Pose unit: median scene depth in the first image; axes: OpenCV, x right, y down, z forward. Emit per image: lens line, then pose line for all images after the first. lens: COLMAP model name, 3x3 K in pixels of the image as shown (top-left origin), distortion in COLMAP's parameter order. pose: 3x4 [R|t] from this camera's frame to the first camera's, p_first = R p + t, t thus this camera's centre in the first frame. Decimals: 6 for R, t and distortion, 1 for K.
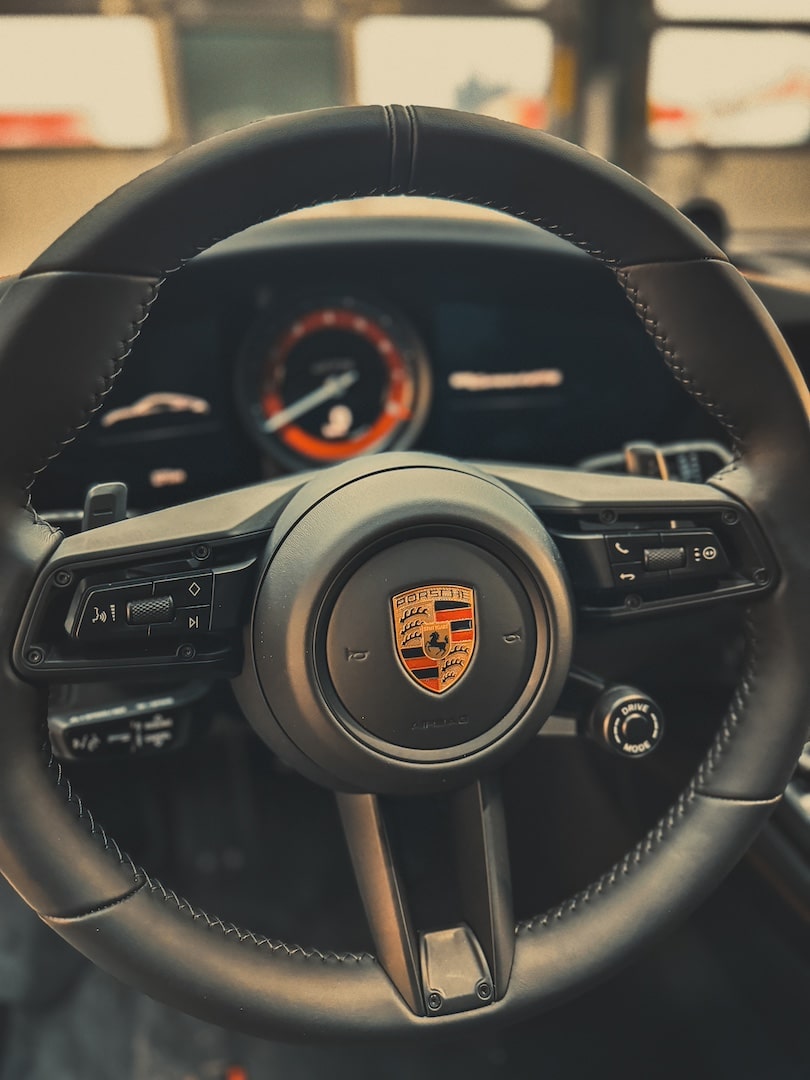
lens RADIAL K [[757.1, 0, 418.4], [0, 757.1, 556.0], [0, 0, 1]] dist [-0.010103, -0.001952]
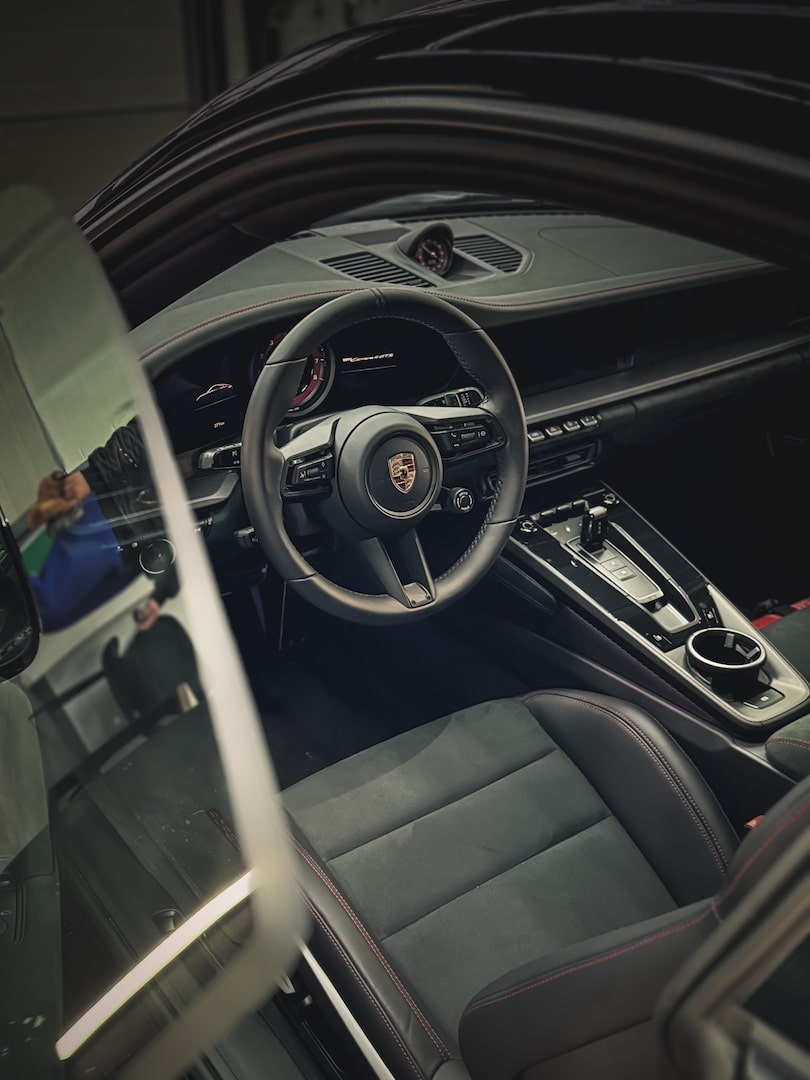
lens RADIAL K [[1164.1, 0, 404.9], [0, 1164.1, 539.8], [0, 0, 1]] dist [0.007904, 0.000000]
pose [[0.915190, -0.131913, 0.380824, -1.535536], [0.110531, 0.990839, 0.077589, 0.019014], [-0.387570, -0.028916, 0.921387, -2.798403]]
